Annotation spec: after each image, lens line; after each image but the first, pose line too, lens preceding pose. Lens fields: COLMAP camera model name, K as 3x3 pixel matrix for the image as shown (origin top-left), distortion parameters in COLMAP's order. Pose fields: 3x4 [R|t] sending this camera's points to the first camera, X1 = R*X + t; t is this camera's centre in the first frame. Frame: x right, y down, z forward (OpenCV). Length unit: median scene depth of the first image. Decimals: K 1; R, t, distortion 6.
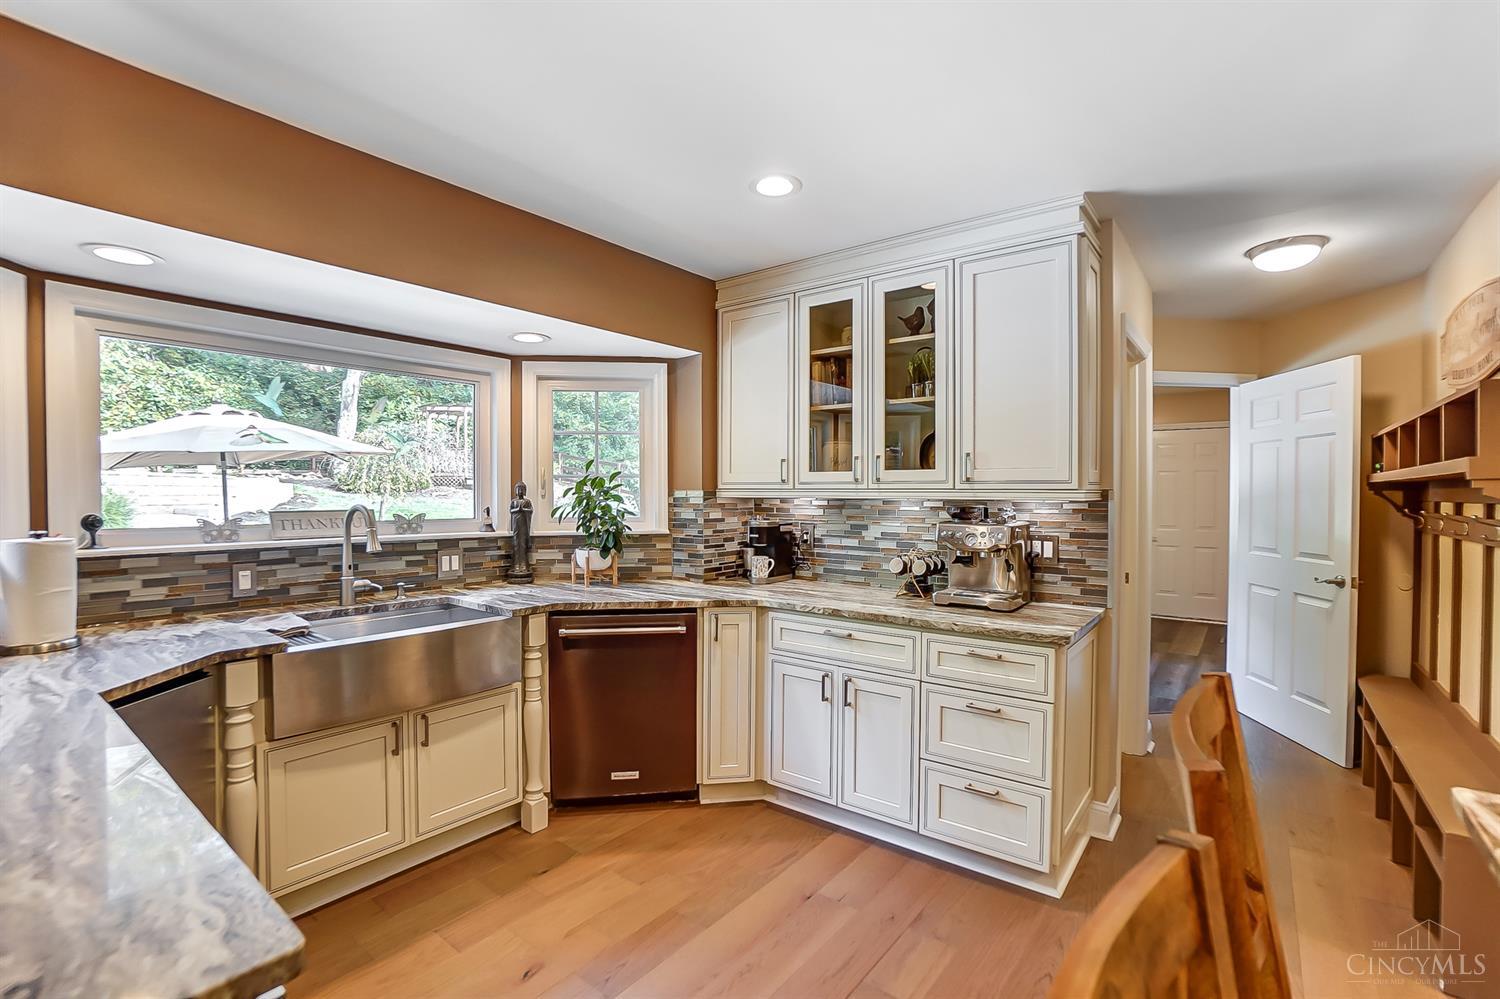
lens RADIAL K [[664.9, 0, 749.8], [0, 664.9, 501.1], [0, 0, 1]] dist [-0.033739, 0.005100]
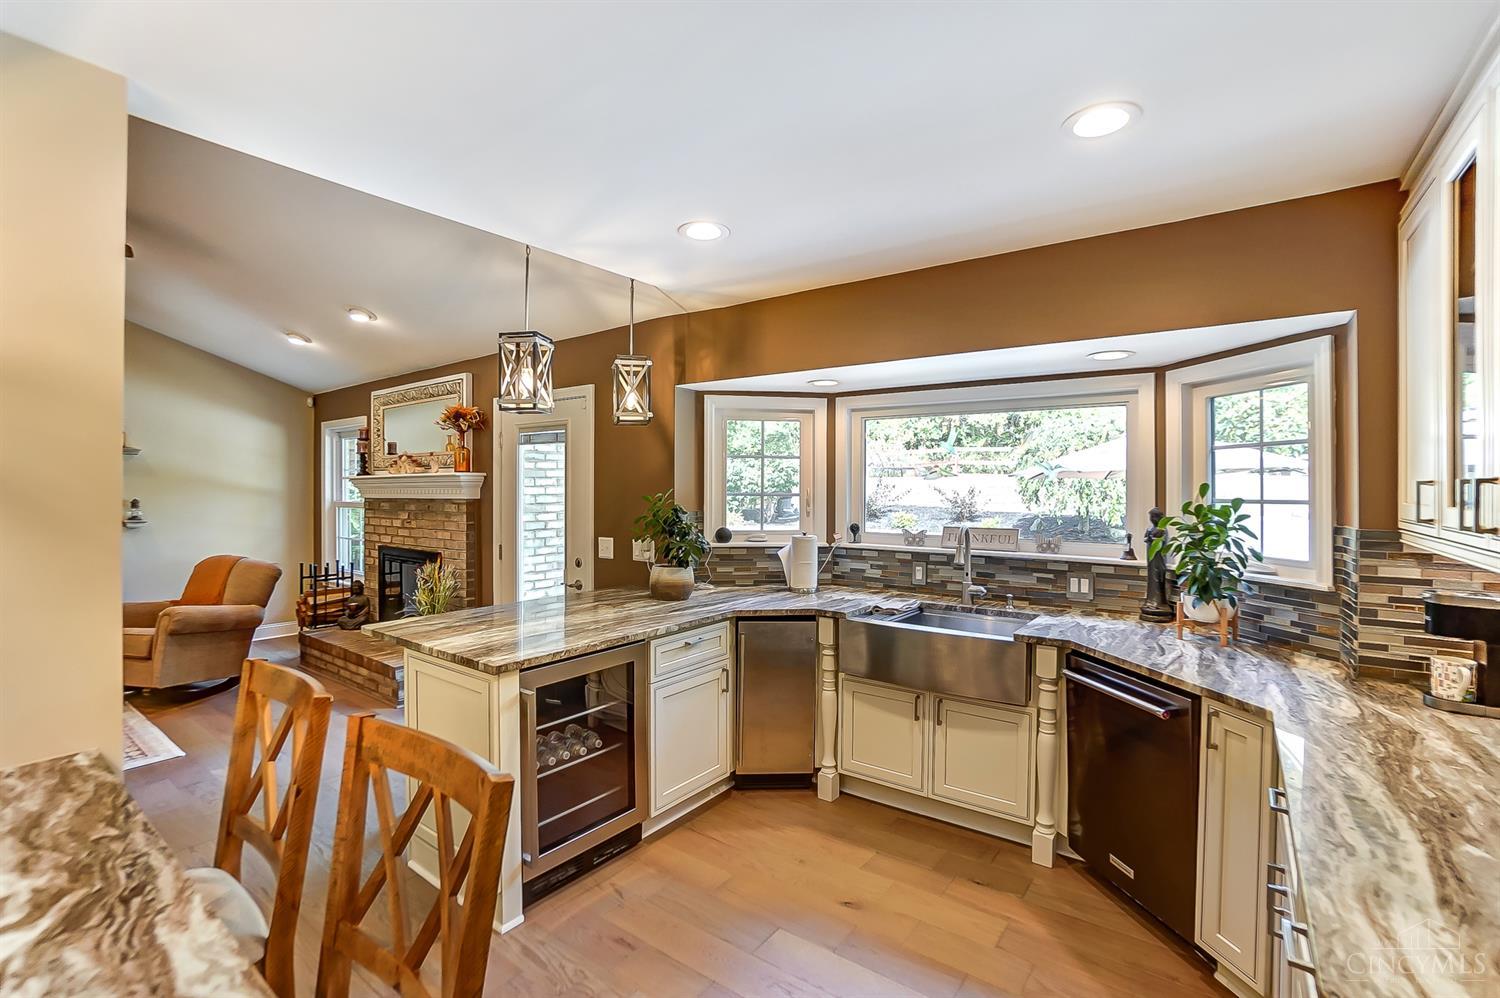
lens RADIAL K [[664.9, 0, 747.9], [0, 664.9, 488.5], [0, 0, 1]] dist [-0.033739, 0.005100]
pose [[0.043804, -0.002225, -0.999038, 0.648063], [-0.017583, 0.999841, -0.002998, -0.053554], [0.998885, 0.017698, 0.043758, 0.512598]]
